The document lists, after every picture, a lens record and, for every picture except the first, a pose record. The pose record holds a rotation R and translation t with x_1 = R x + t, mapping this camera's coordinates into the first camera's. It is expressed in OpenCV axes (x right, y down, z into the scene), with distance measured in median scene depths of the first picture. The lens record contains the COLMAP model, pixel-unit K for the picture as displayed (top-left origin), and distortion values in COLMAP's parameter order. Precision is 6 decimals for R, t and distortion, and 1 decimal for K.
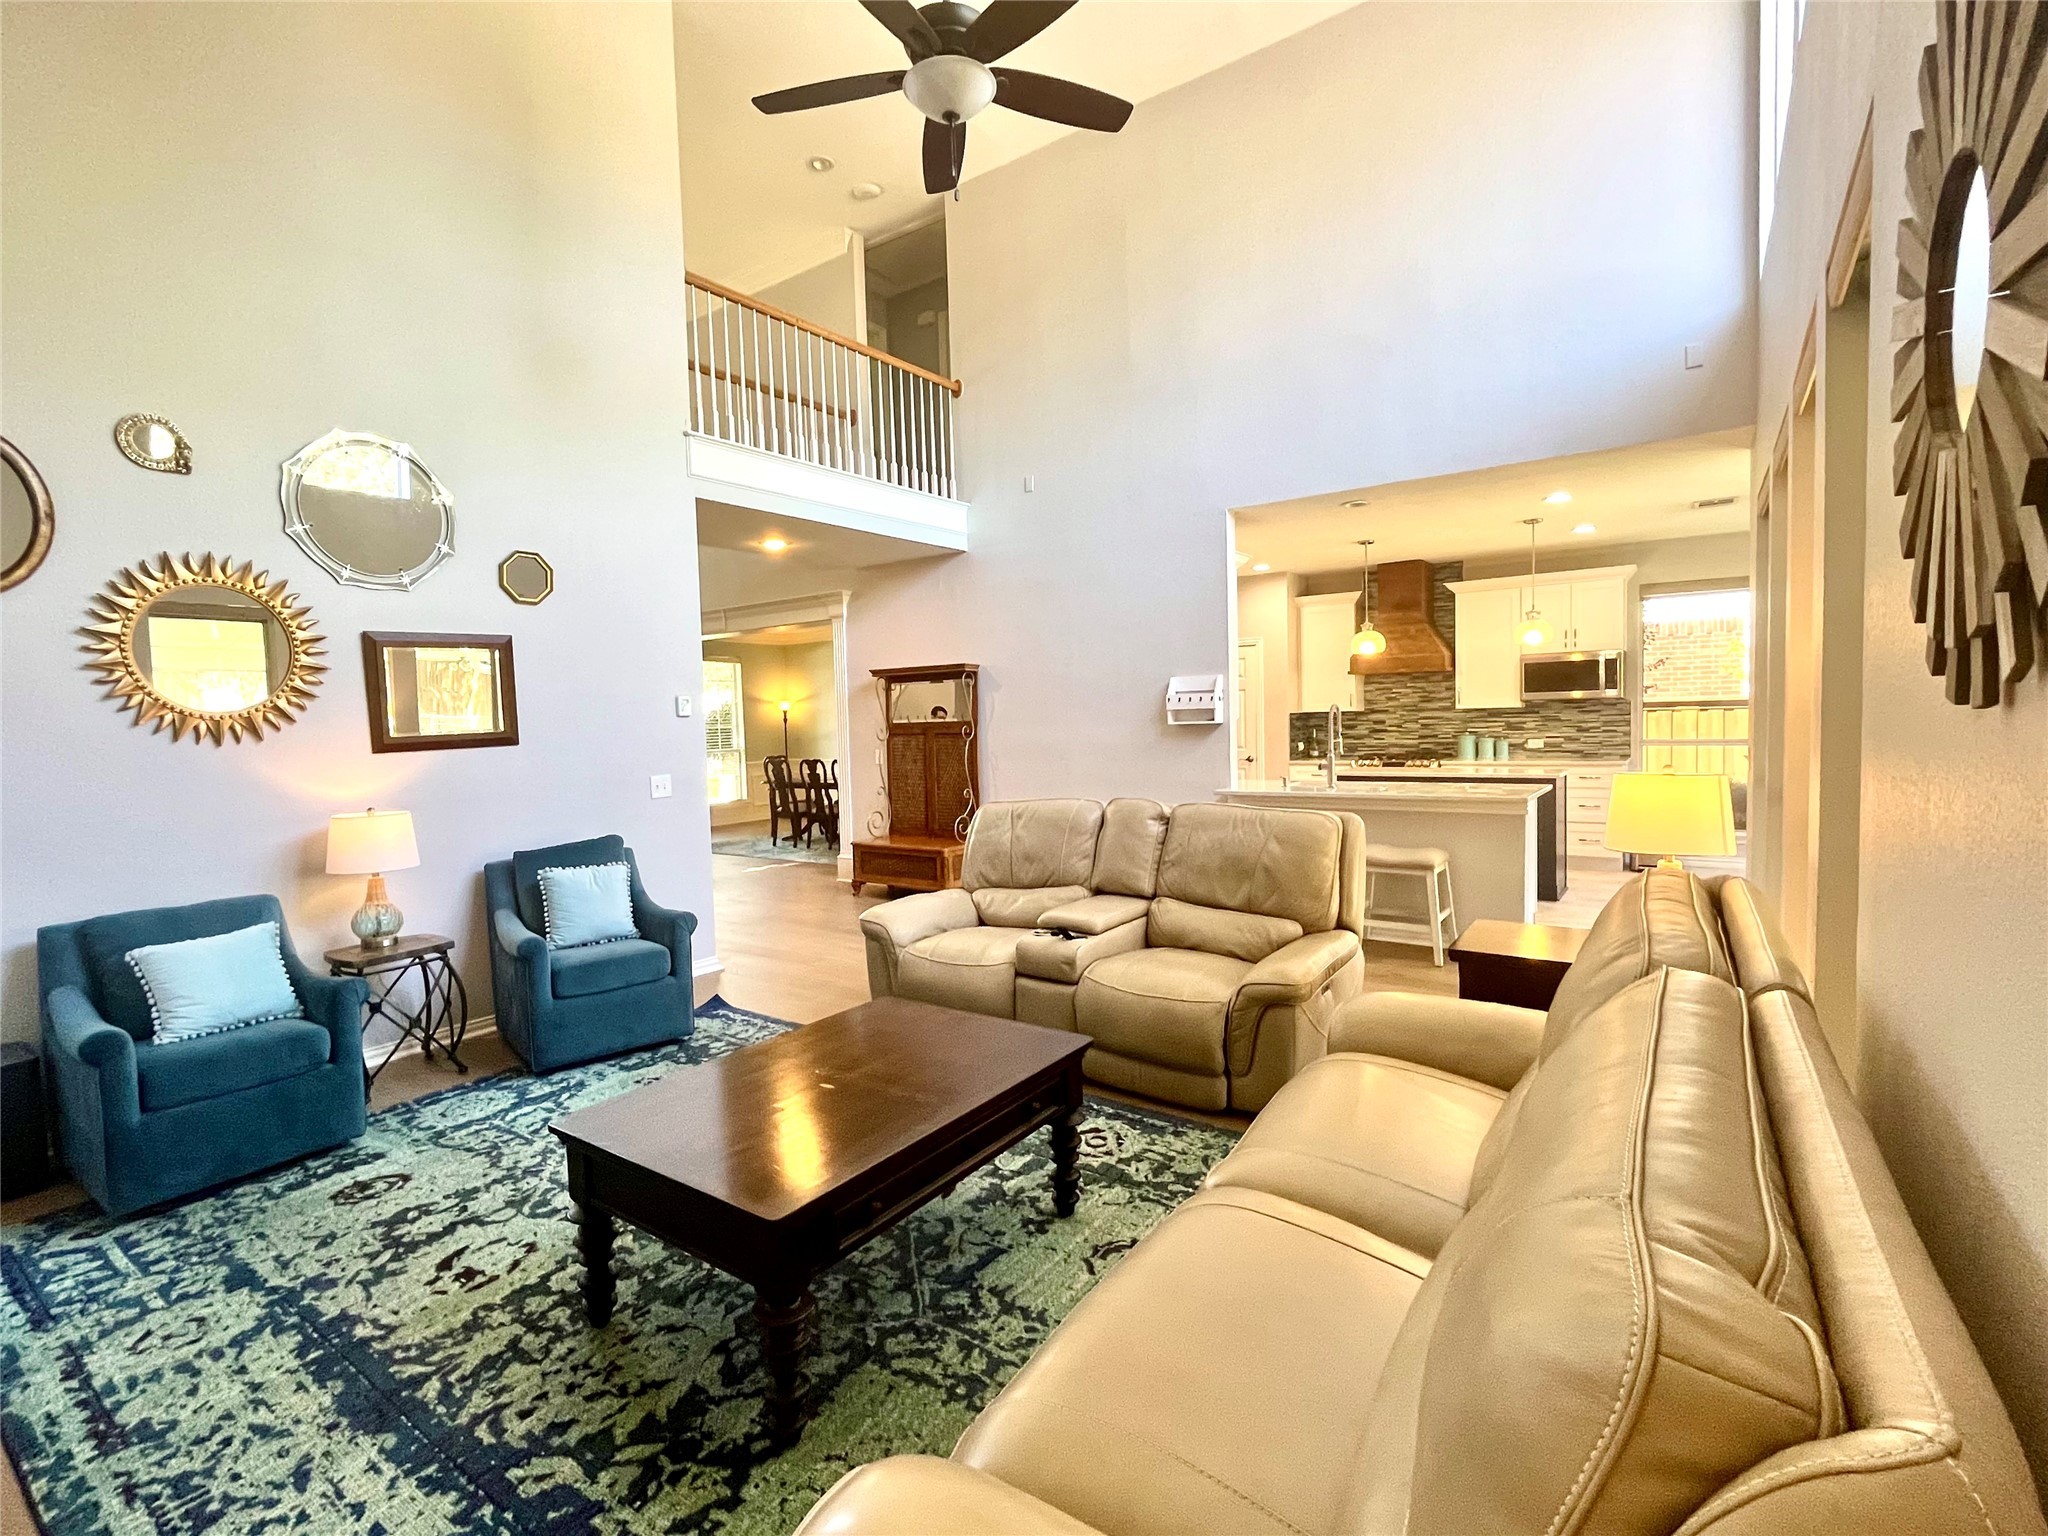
lens RADIAL K [[954.0, 0, 1024.0], [0, 954.0, 768.0], [0, 0, 1]] dist [-0.002830, -0.000905]
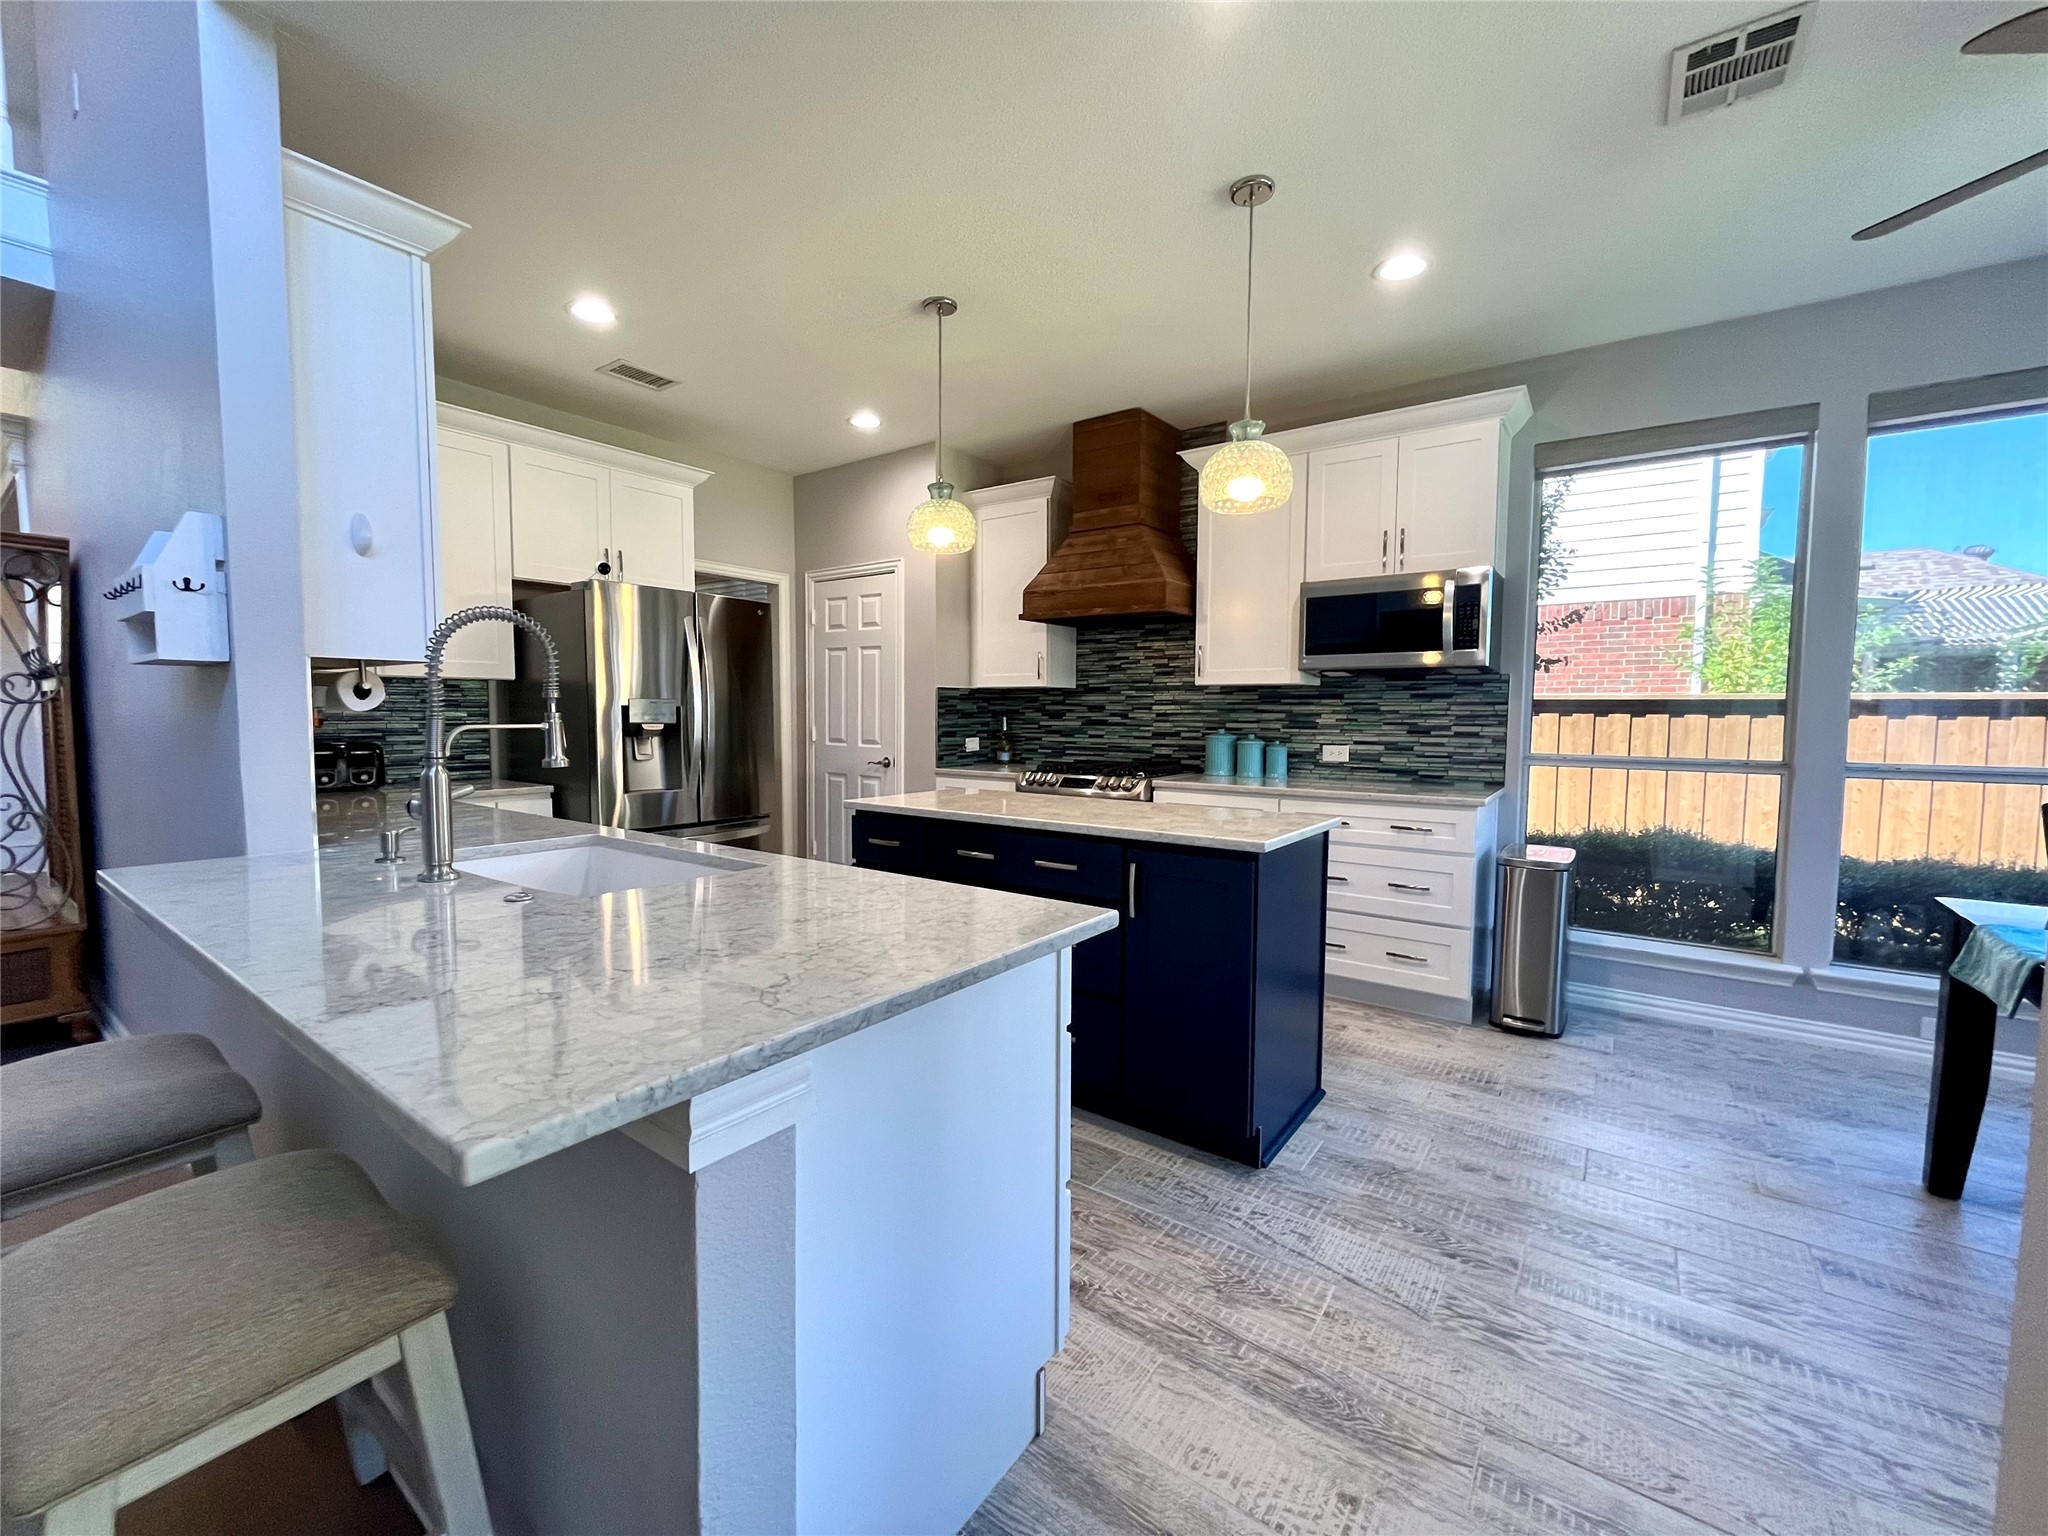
lens RADIAL K [[840.0, 0, 1024.0], [0, 840.0, 768.0], [0, 0, 1]] dist [-0.001340, -0.000555]
pose [[0.999374, 0.035282, -0.002707, 0.887840], [-0.035245, 0.999298, 0.012704, -0.042546], [0.003154, -0.012600, 0.999916, 1.281970]]
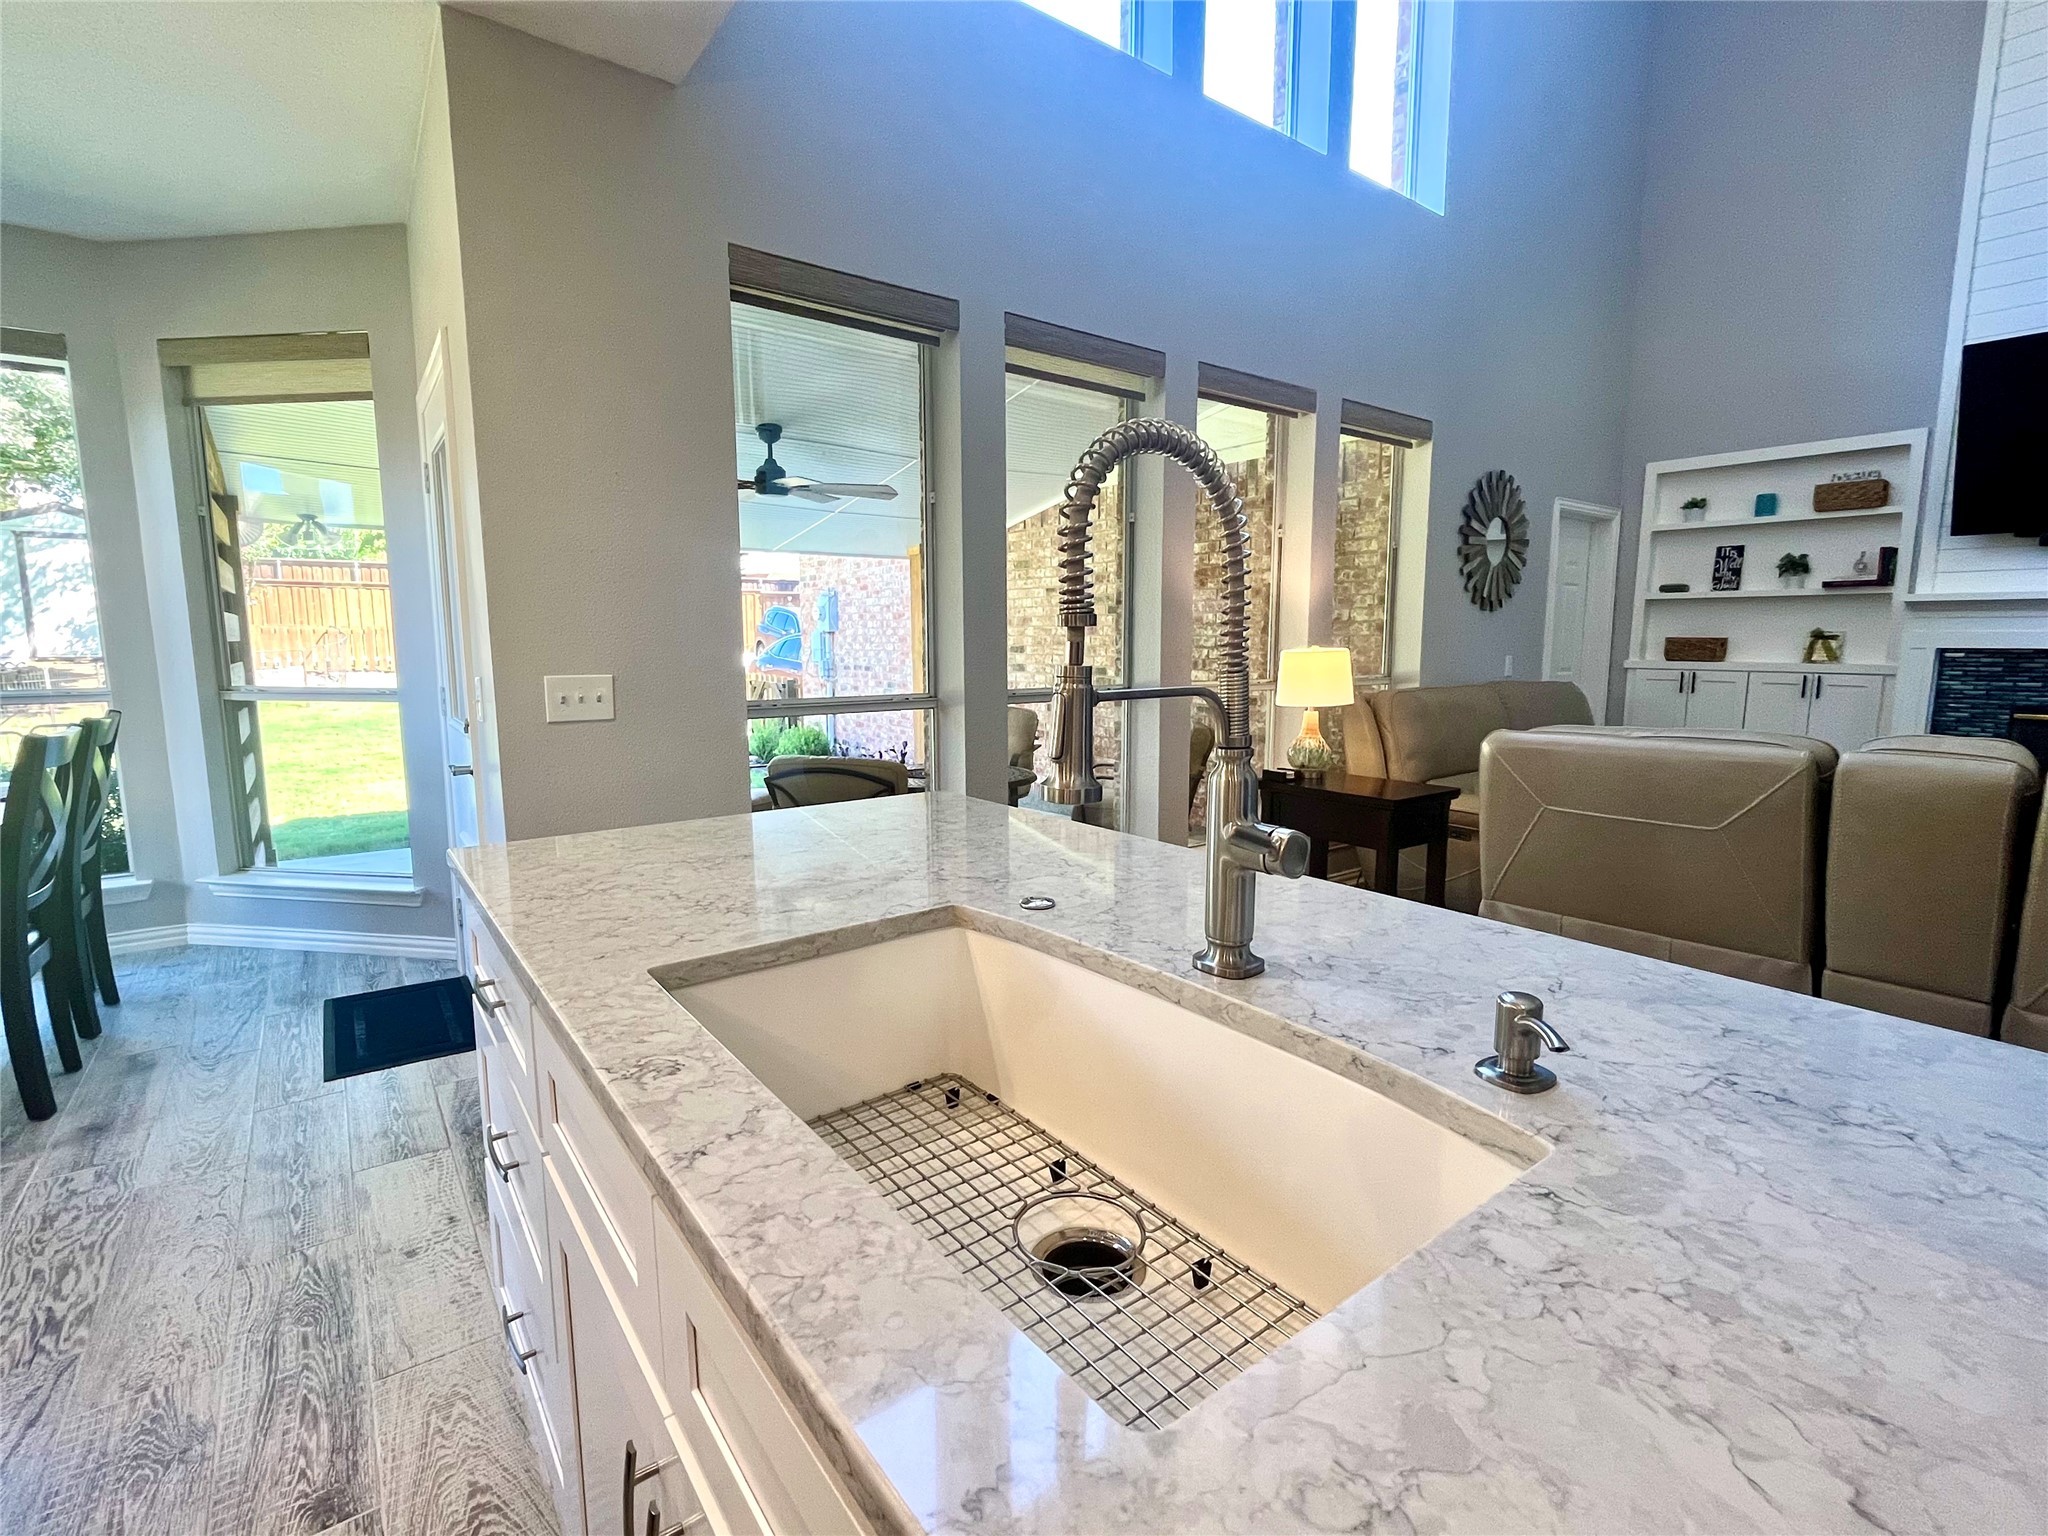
lens RADIAL K [[944.3, 0, 1024.0], [0, 944.3, 768.0], [0, 0, 1]] dist [-0.001606, -0.000262]
pose [[-0.956815, -0.010491, 0.290507, 0.546207], [0.045076, 0.981907, 0.183923, -0.082002], [-0.287181, 0.189075, -0.939030, 2.001928]]
